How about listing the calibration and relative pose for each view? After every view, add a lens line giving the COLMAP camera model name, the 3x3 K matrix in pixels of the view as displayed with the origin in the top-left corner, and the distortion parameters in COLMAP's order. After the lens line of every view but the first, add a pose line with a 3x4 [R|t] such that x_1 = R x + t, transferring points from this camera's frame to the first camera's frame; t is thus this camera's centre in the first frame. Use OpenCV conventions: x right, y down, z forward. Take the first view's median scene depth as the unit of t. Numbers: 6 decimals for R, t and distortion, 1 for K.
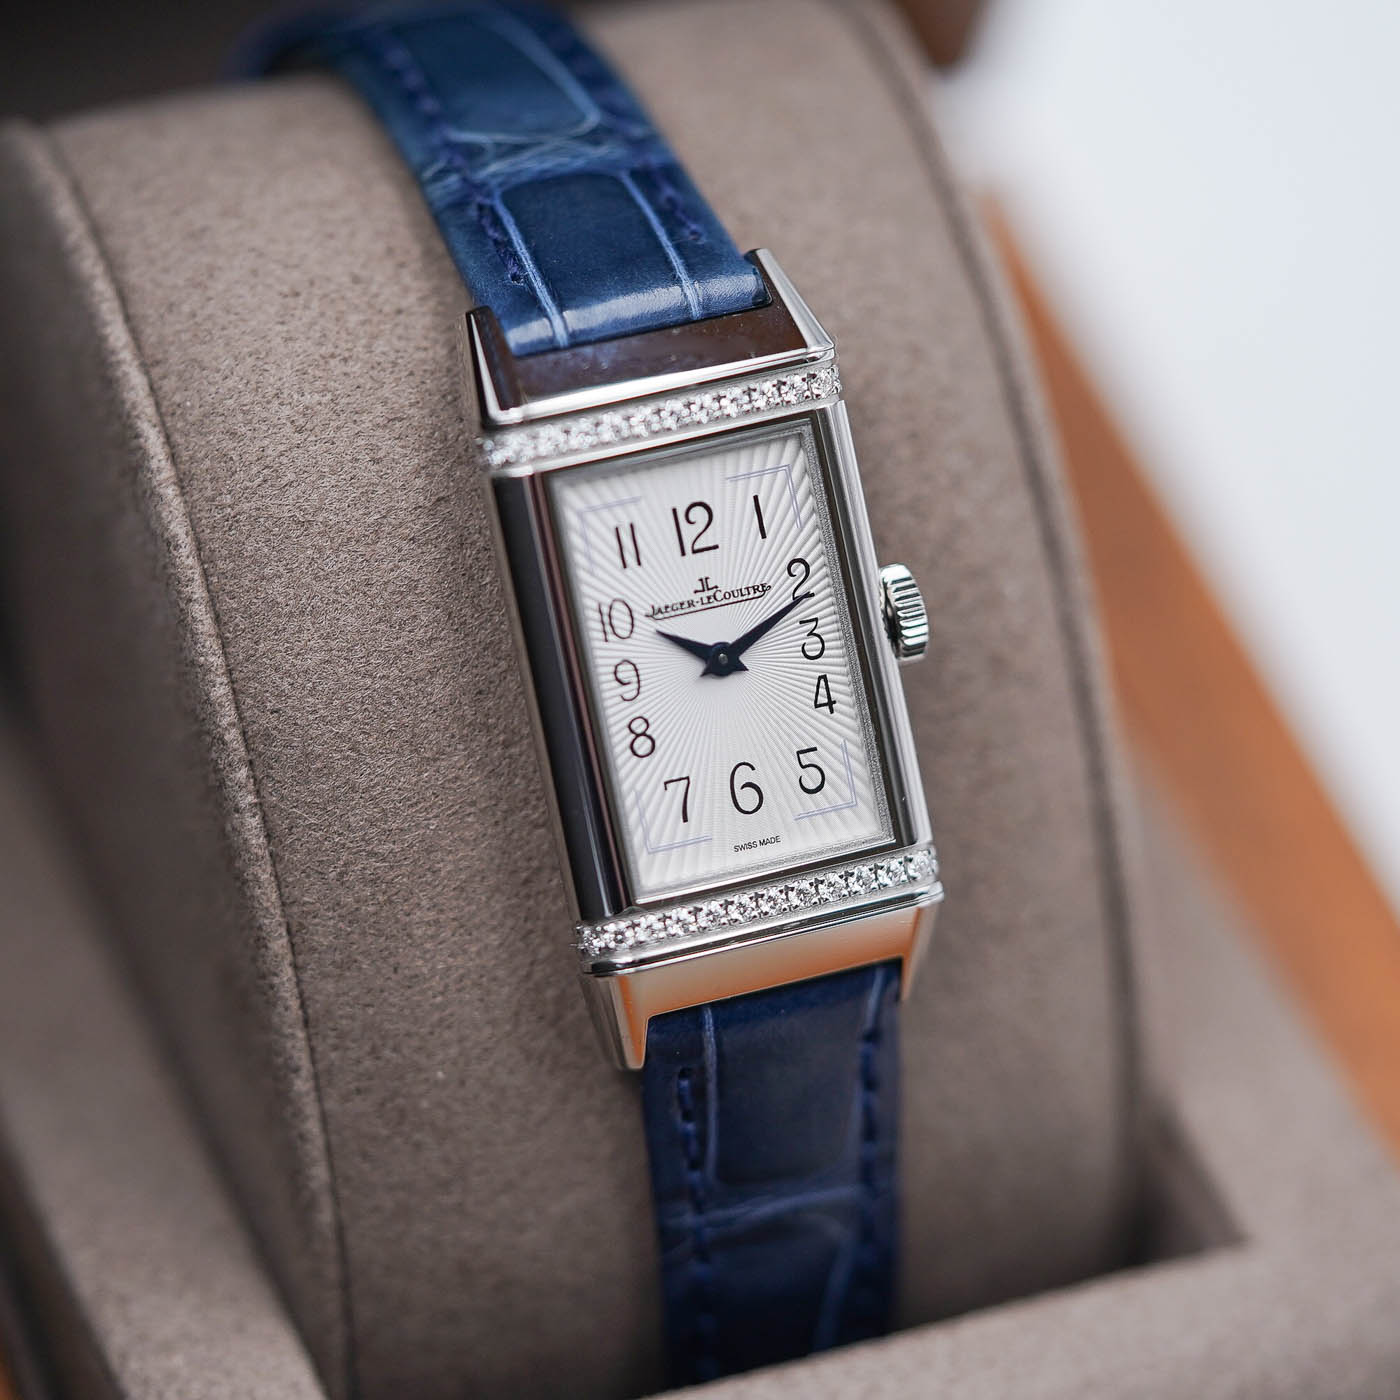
lens RADIAL K [[7534.7, 0, 700.0], [0, 7534.7, 700.0], [0, 0, 1]] dist [-0.097689, 1.012298]
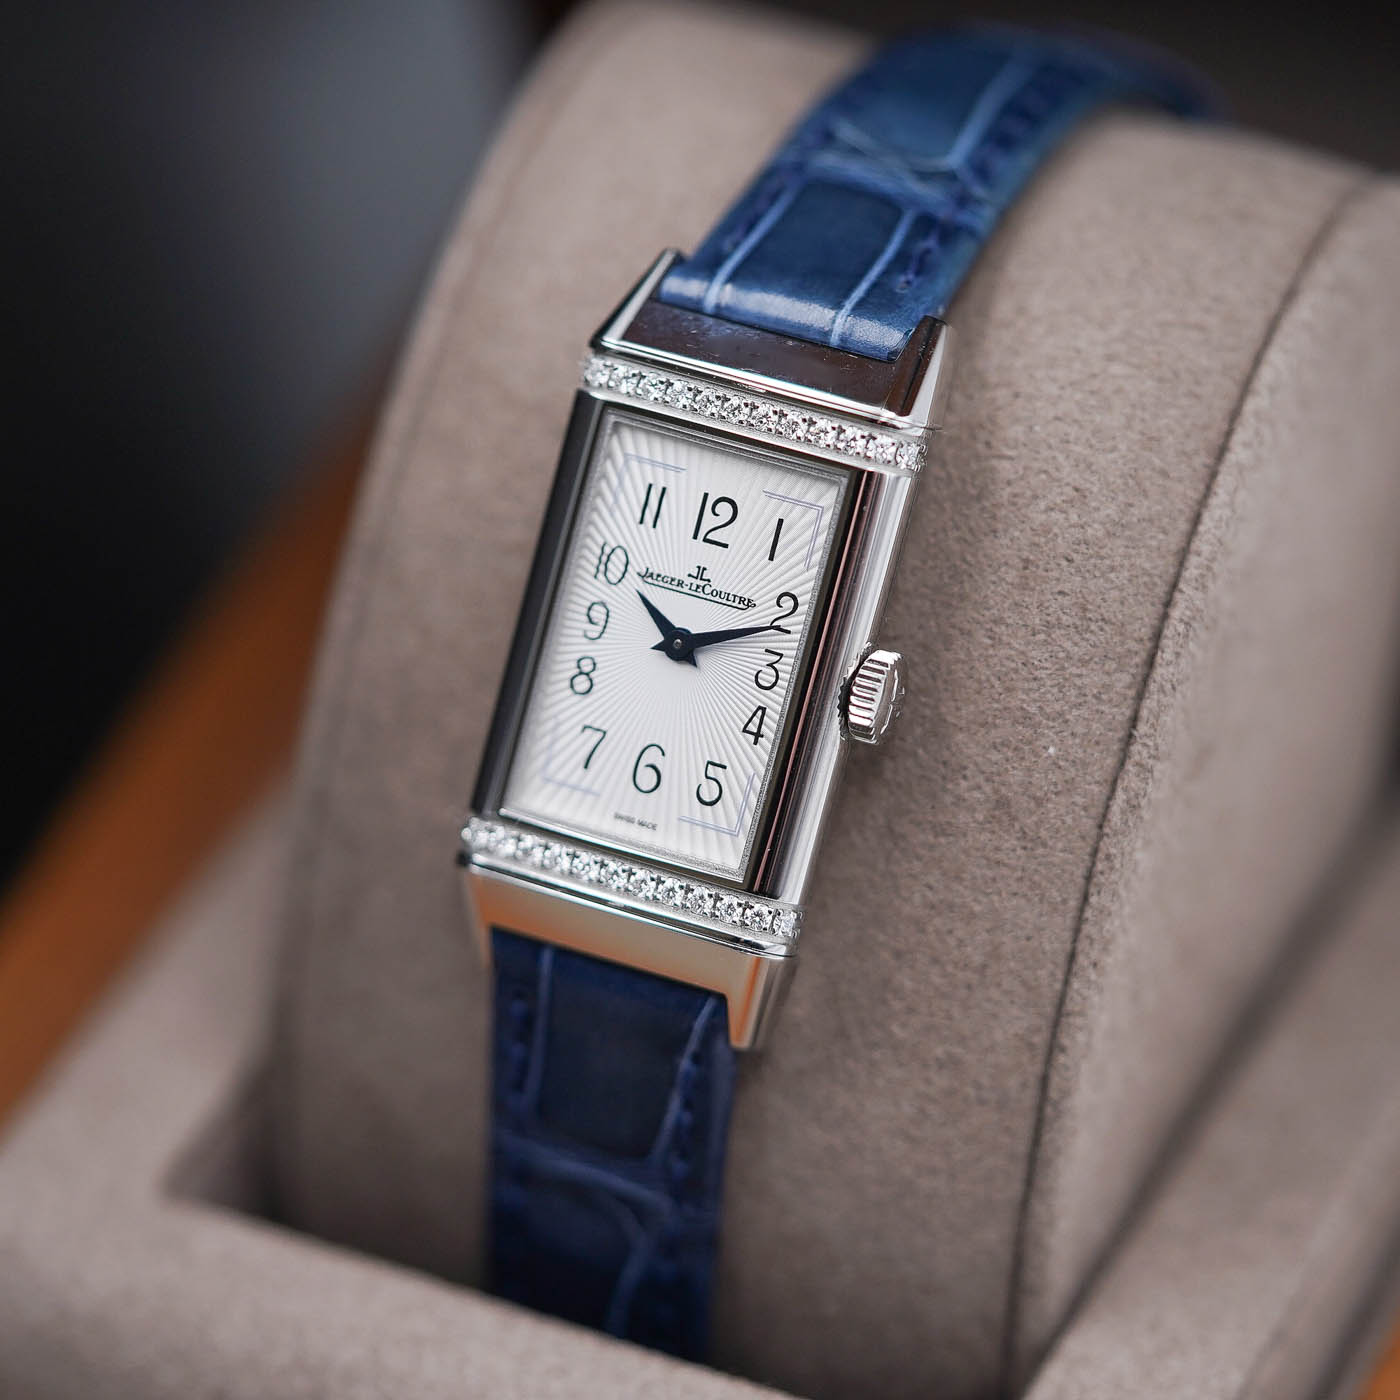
lens RADIAL K [[7534.7, 0, 700.0], [0, 7534.7, 700.0], [0, 0, 1]] dist [-0.097689, 1.012298]
pose [[0.694173, 0.423933, -0.581725, 0.605055], [-0.445790, 0.887724, 0.114969, -0.117909], [0.565151, 0.179519, 0.805219, 0.171461]]
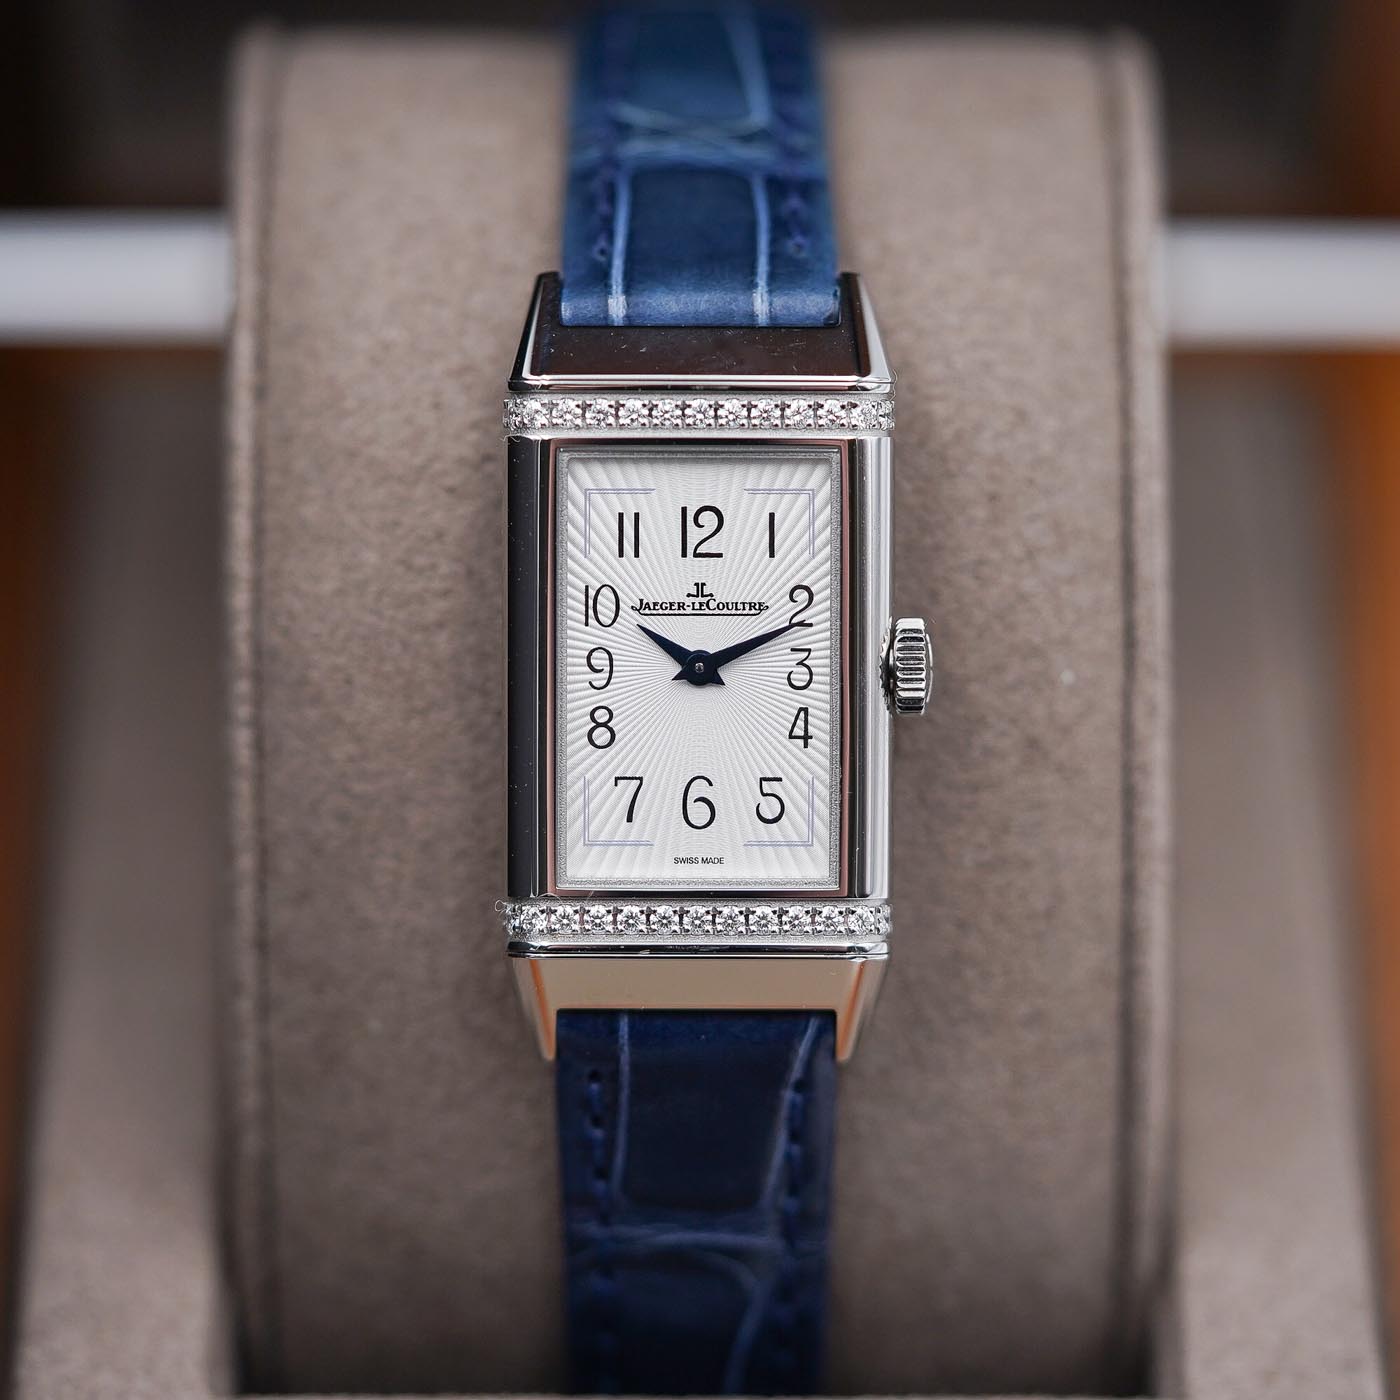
lens RADIAL K [[7534.7, 0, 700.0], [0, 7534.7, 700.0], [0, 0, 1]] dist [-0.097689, 1.012298]
pose [[0.935794, 0.205375, -0.286550, 0.283761], [-0.215737, 0.976440, -0.004705, 0.003280], [0.278833, 0.066223, 0.958054, 0.059111]]
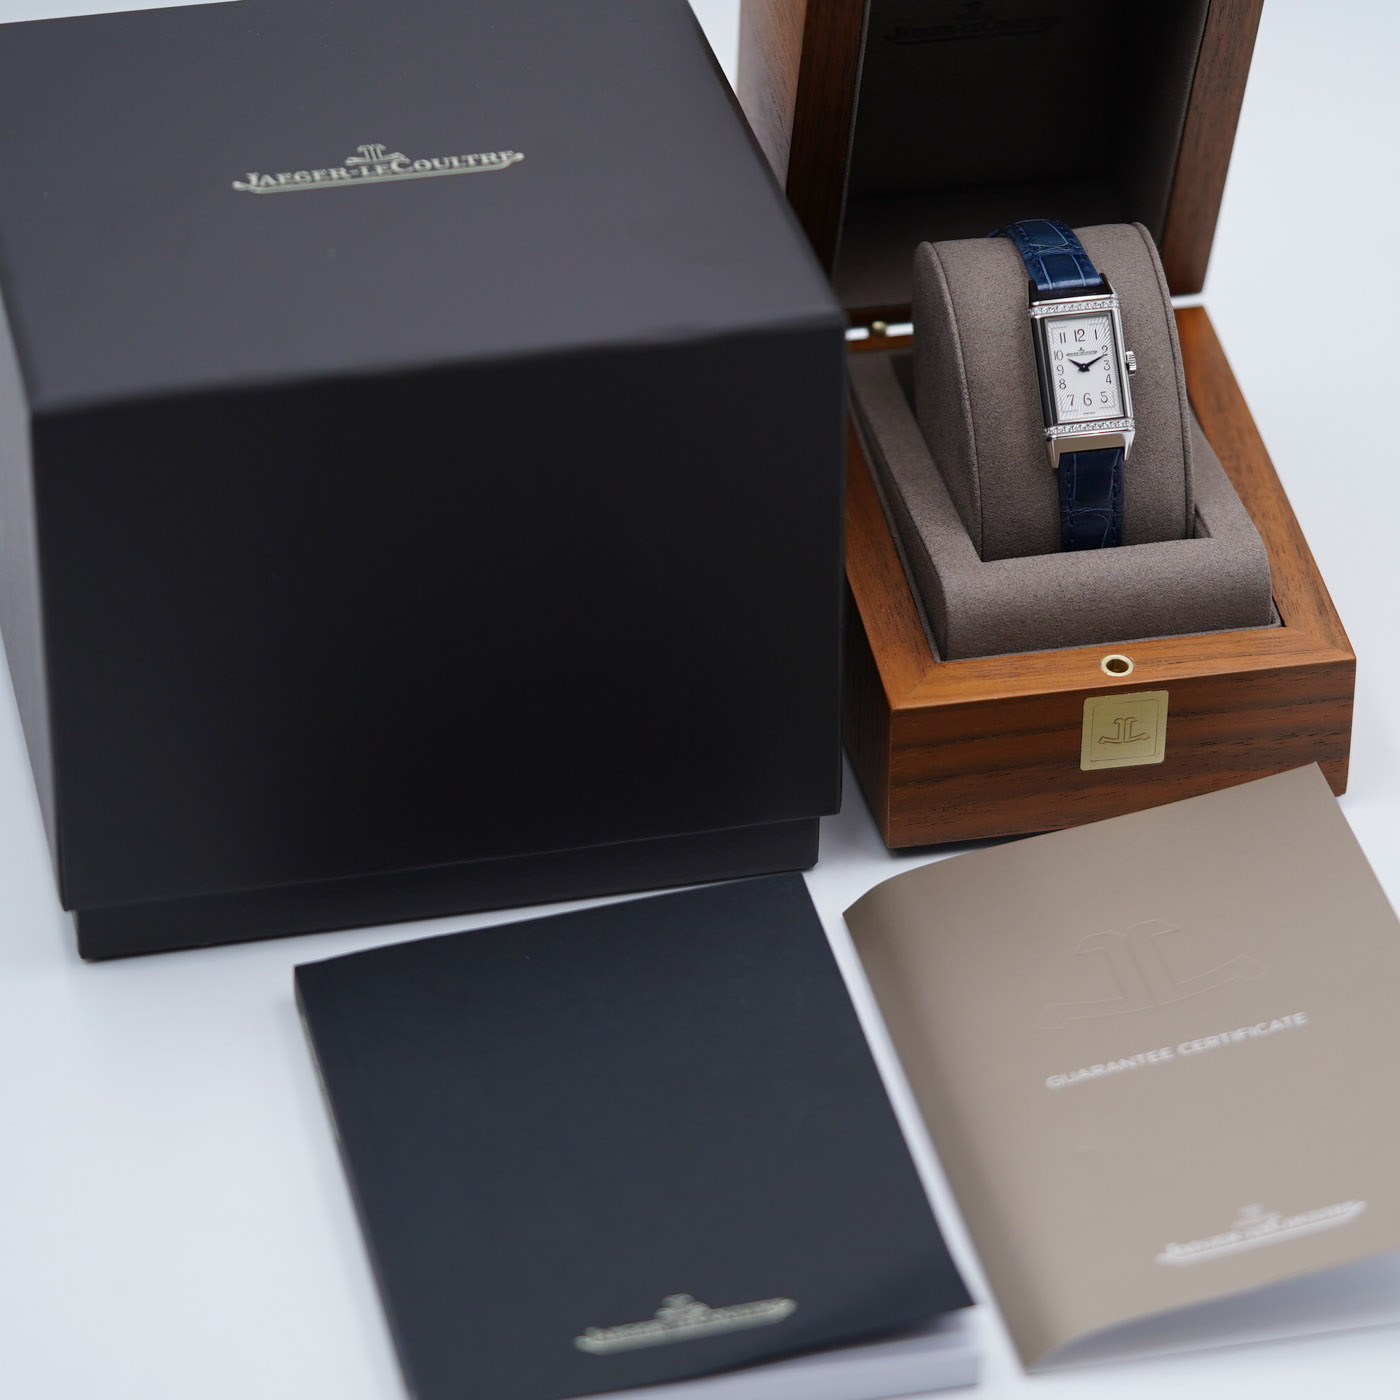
lens RADIAL K [[7534.7, 0, 700.0], [0, 7534.7, 700.0], [0, 0, 1]] dist [-0.097689, 1.012298]
pose [[0.988747, 0.066673, -0.133922, 0.356033], [-0.084203, 0.987956, -0.129820, 0.720414], [0.123654, 0.139635, 0.982452, -3.017319]]
